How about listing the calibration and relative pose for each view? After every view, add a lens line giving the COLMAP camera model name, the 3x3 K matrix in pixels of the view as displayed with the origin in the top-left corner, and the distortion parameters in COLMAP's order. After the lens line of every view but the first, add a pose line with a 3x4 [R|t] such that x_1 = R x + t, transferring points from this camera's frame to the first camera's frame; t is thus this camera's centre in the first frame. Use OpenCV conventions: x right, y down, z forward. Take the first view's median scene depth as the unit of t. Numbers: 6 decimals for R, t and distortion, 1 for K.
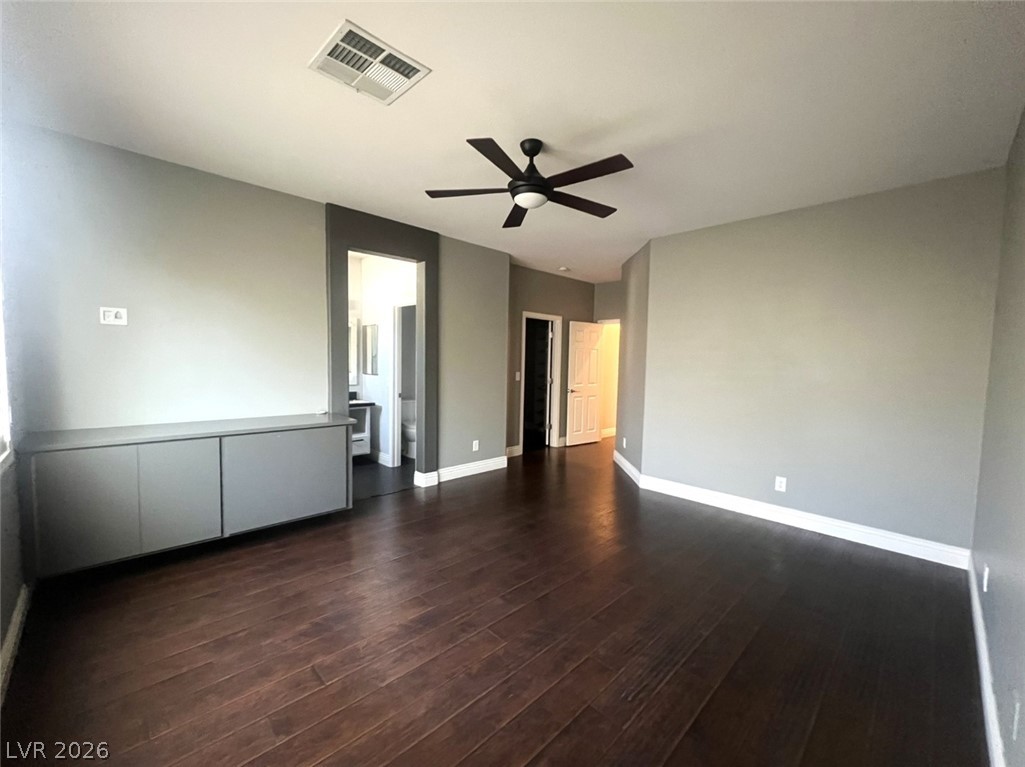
lens RADIAL K [[412.6, 0, 514.7], [0, 412.6, 381.9], [0, 0, 1]] dist [0.000947, 0.000025]
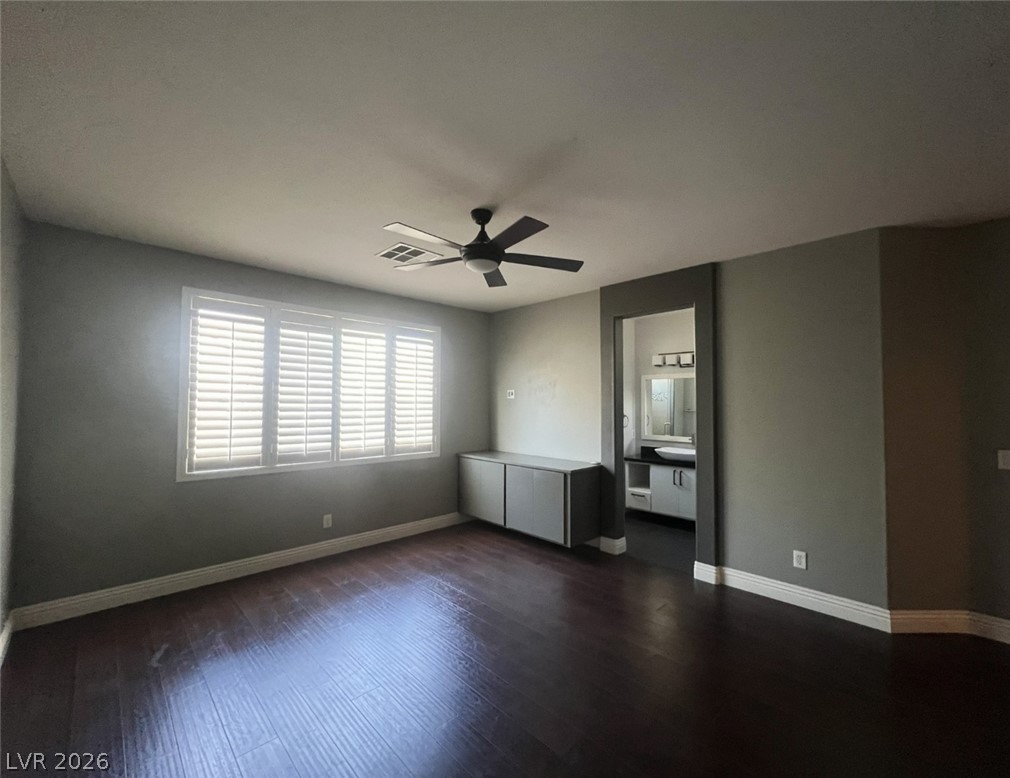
lens RADIAL K [[417.6, 0, 522.5], [0, 417.6, 383.6], [0, 0, 1]] dist [0.010977, -0.000366]
pose [[0.017476, -0.073385, -0.997151, 0.943585], [-0.053695, 0.995795, -0.074227, -0.063635], [0.998404, 0.054840, 0.013463, 0.988861]]
